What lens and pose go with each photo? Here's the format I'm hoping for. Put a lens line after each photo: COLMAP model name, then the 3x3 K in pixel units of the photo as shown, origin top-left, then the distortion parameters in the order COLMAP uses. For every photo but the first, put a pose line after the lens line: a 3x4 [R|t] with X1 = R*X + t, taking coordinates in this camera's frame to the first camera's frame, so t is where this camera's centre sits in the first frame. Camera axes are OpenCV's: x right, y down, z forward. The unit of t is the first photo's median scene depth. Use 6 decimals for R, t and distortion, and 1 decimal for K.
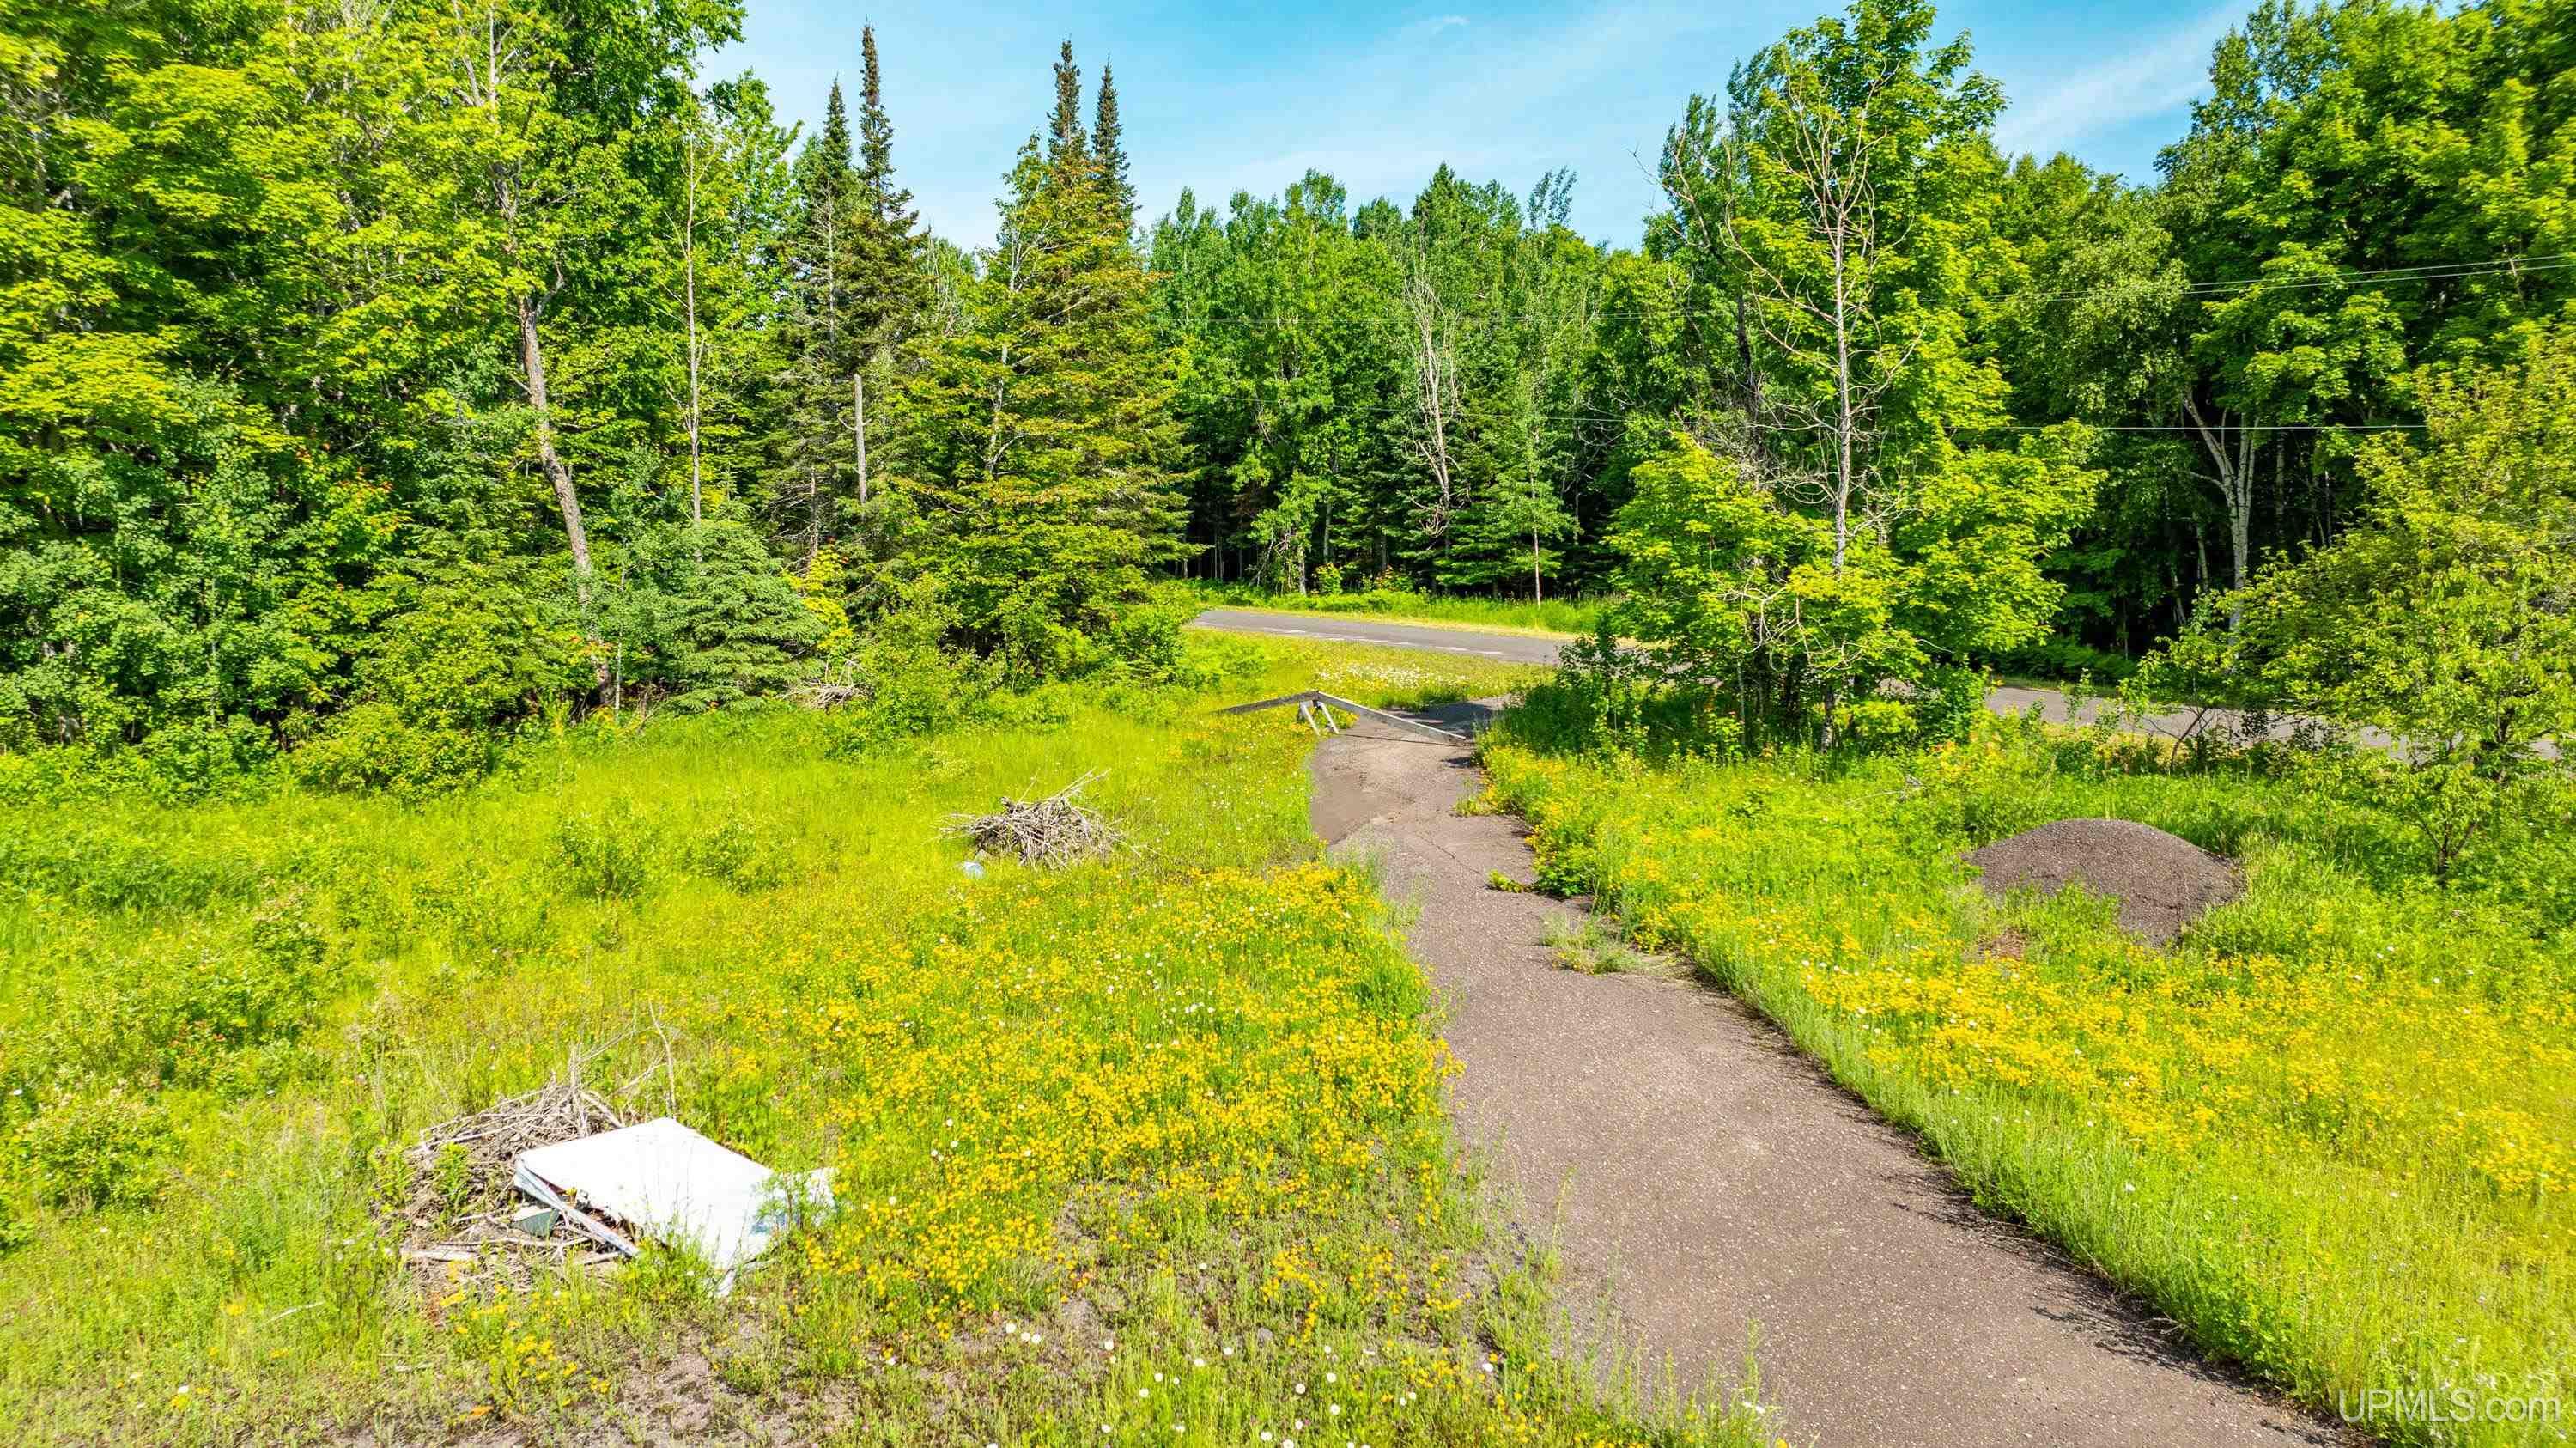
lens RADIAL K [[1847.4, 0, 1284.9], [0, 1847.4, 725.2], [0, 0, 1]] dist [-0.022222, 0.031516]
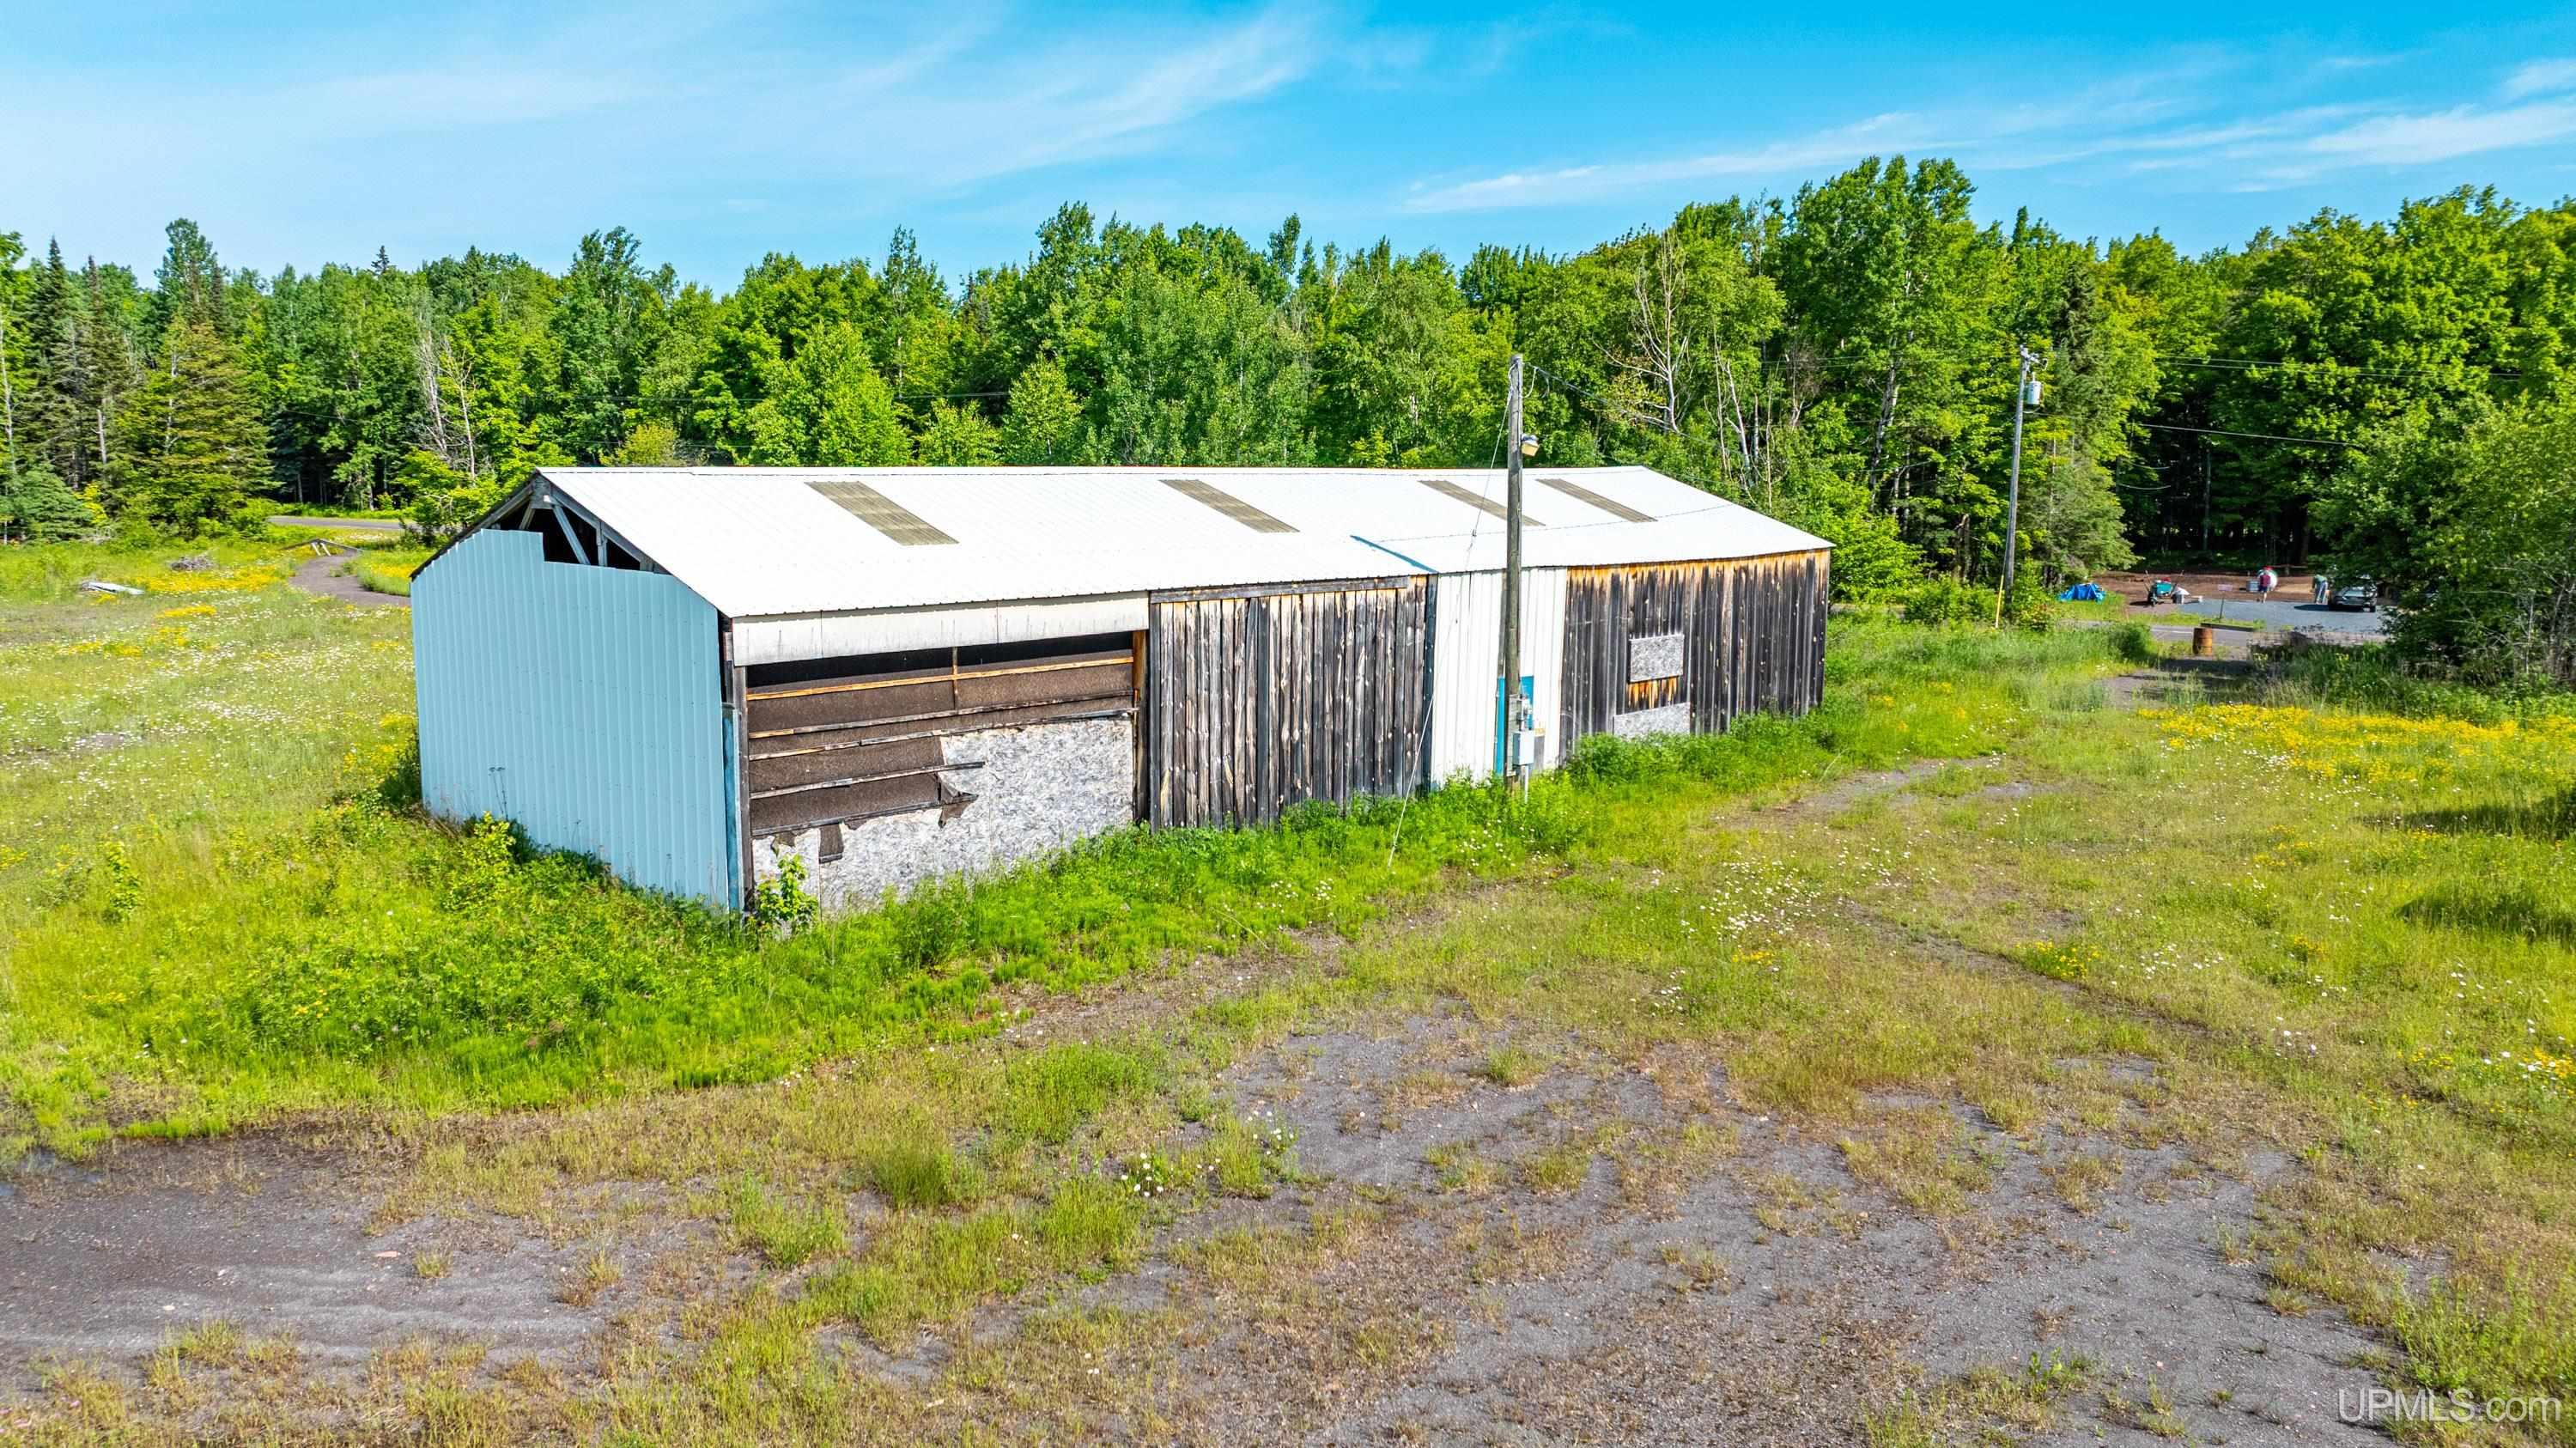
lens RADIAL K [[1847.4, 0, 1301.8], [0, 1847.4, 716.6], [0, 0, 1]] dist [-0.022222, 0.031516]
pose [[0.921801, -0.050612, 0.384345, 0.243895], [0.039757, 0.998556, 0.036142, 0.165732], [-0.385619, -0.018036, 0.922482, -1.647866]]
